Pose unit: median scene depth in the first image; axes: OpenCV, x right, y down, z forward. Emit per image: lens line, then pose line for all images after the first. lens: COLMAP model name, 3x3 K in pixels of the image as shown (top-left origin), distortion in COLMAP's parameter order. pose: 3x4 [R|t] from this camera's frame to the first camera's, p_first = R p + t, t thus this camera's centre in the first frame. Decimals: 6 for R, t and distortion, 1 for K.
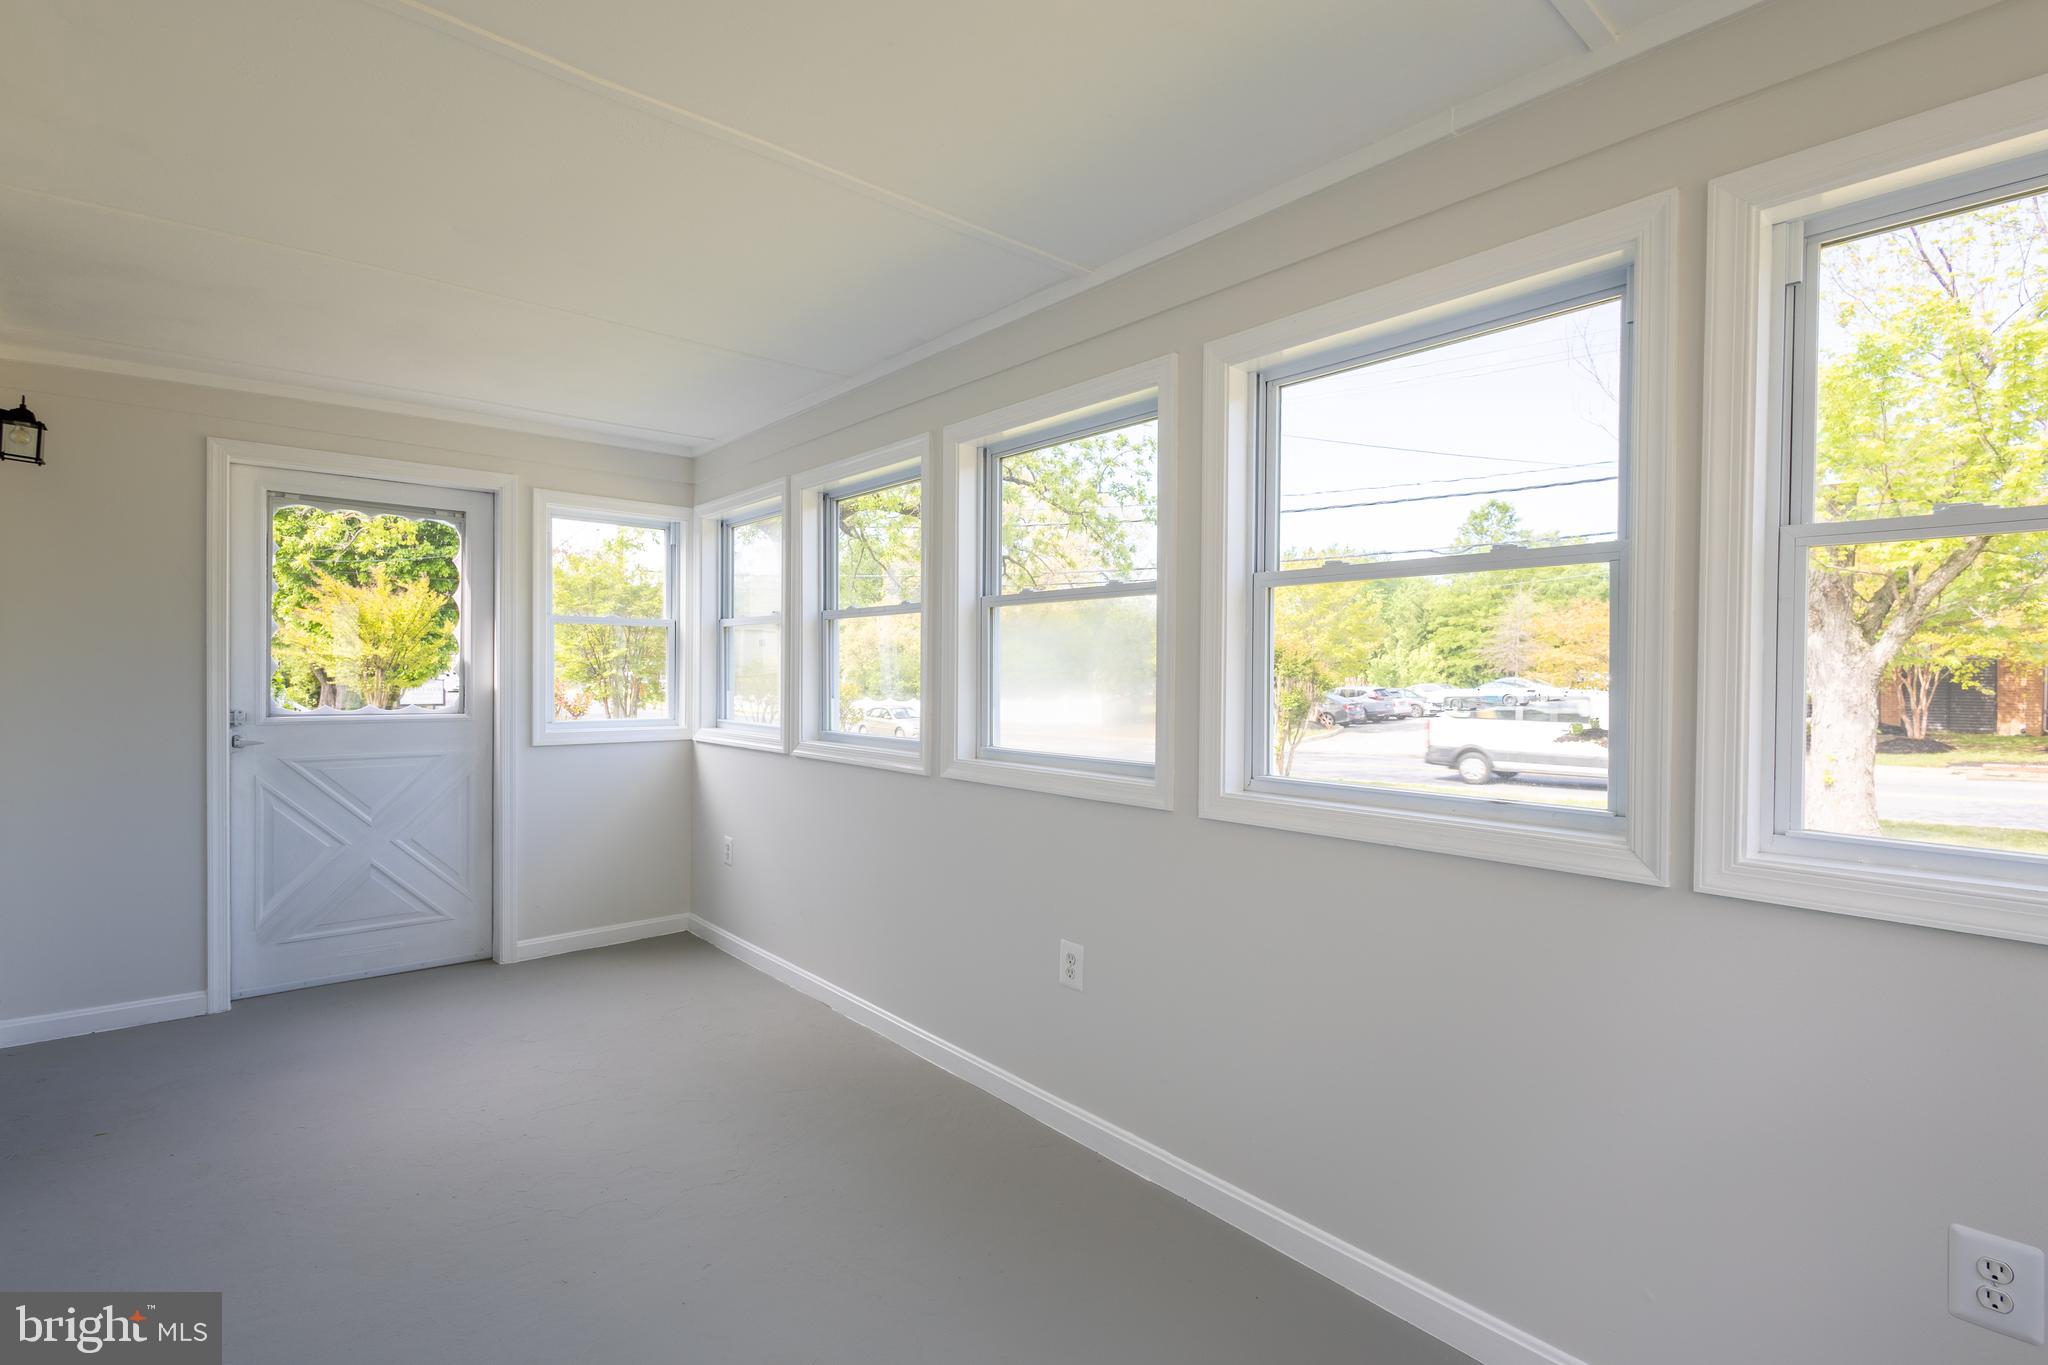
lens RADIAL K [[929.1, 0, 1018.9], [0, 929.1, 680.9], [0, 0, 1]] dist [0.016119, 0.000015]
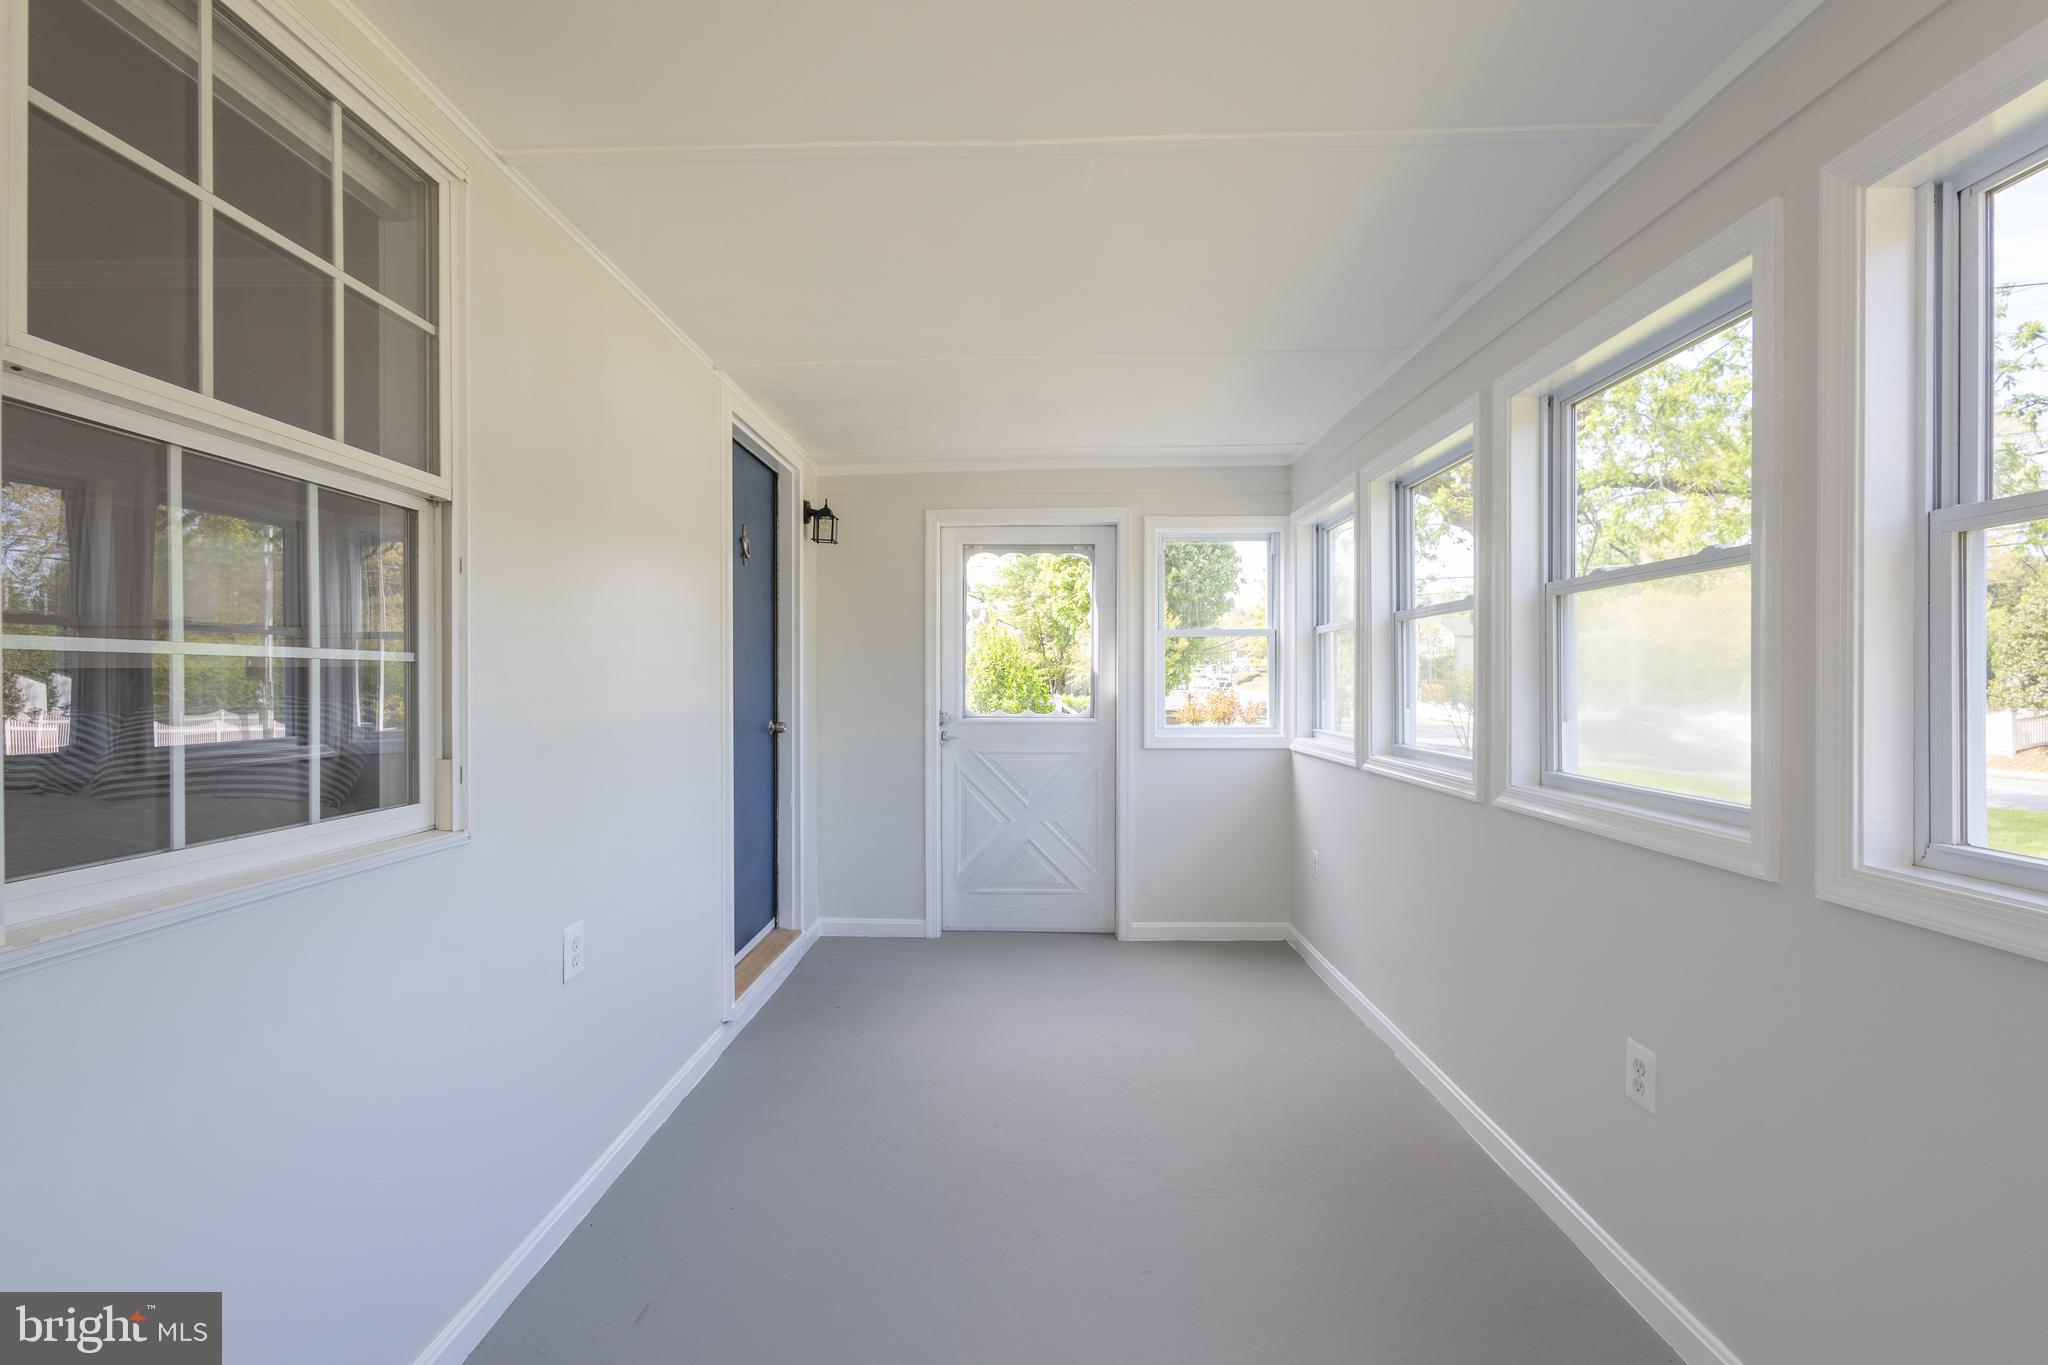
lens RADIAL K [[934.8, 0, 1026.7], [0, 934.8, 685.0], [0, 0, 1]] dist [0.007506, -0.001553]
pose [[0.749505, -0.005351, -0.661977, 0.126610], [0.001989, 0.999981, -0.005832, 0.000433], [0.661995, 0.003054, 0.749502, 0.084561]]
